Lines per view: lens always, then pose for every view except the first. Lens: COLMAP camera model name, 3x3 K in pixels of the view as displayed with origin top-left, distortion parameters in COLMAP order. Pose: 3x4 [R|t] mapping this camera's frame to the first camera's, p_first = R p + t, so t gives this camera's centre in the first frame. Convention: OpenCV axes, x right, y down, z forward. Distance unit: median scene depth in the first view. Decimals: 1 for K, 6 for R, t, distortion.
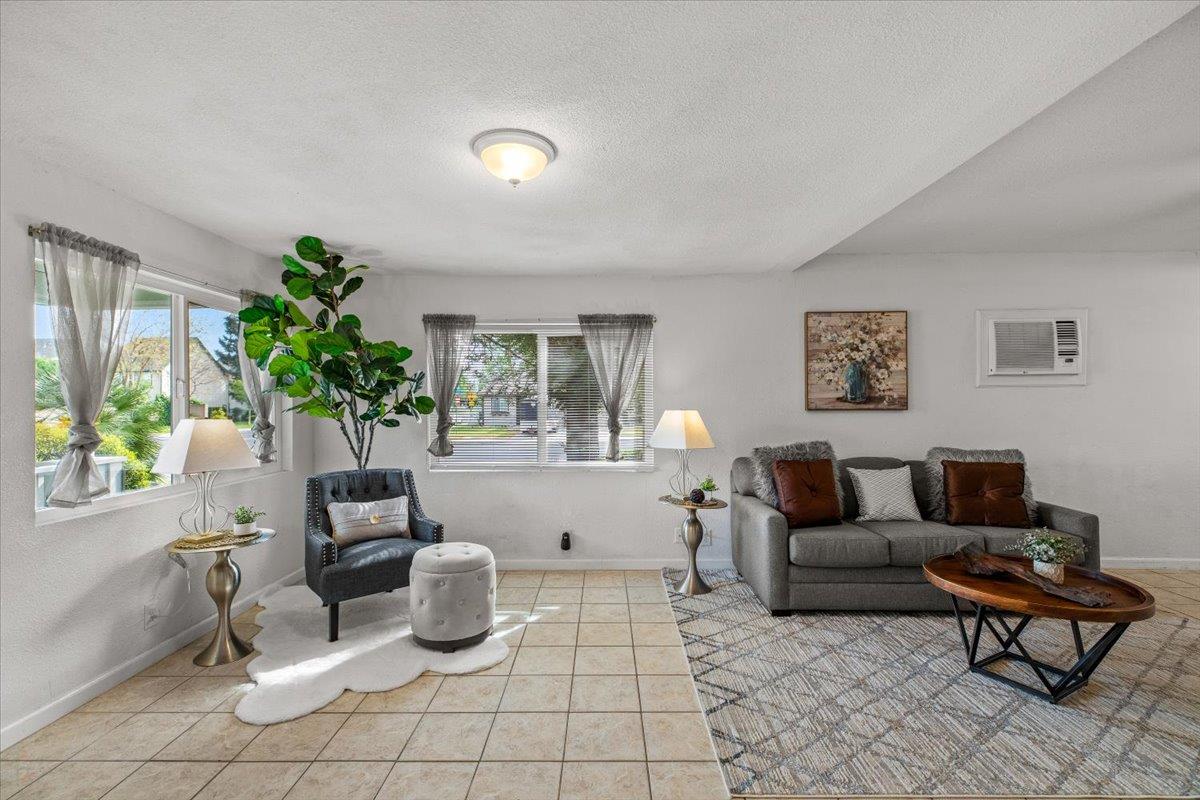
lens RADIAL K [[541.6, 0, 599.1], [0, 541.6, 401.4], [0, 0, 1]] dist [0.002776, 0.000100]
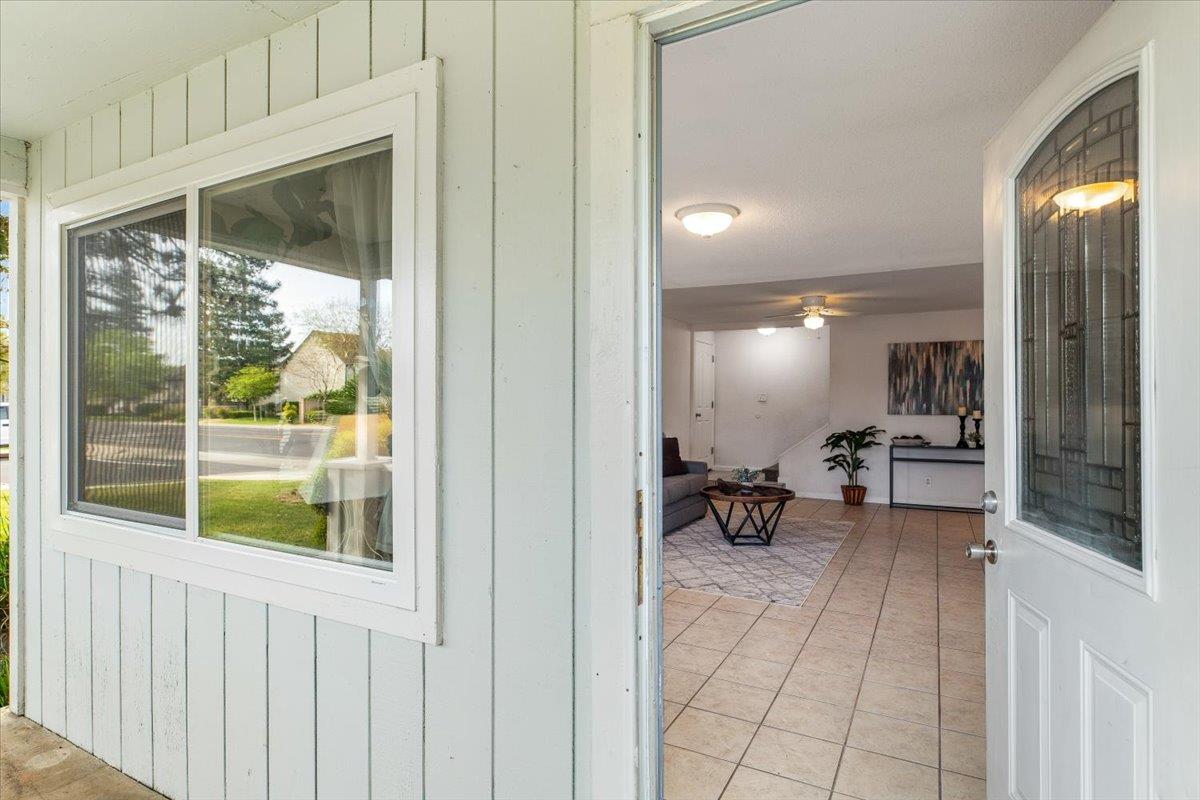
lens RADIAL K [[601.0, 0, 593.0], [0, 601.0, 403.5], [0, 0, 1]] dist [-0.002154, -0.001139]
pose [[0.467258, 0.011198, 0.884050, -1.592416], [-0.010705, 0.999918, -0.007008, 0.033059], [-0.884056, -0.006189, 0.467339, 0.543660]]
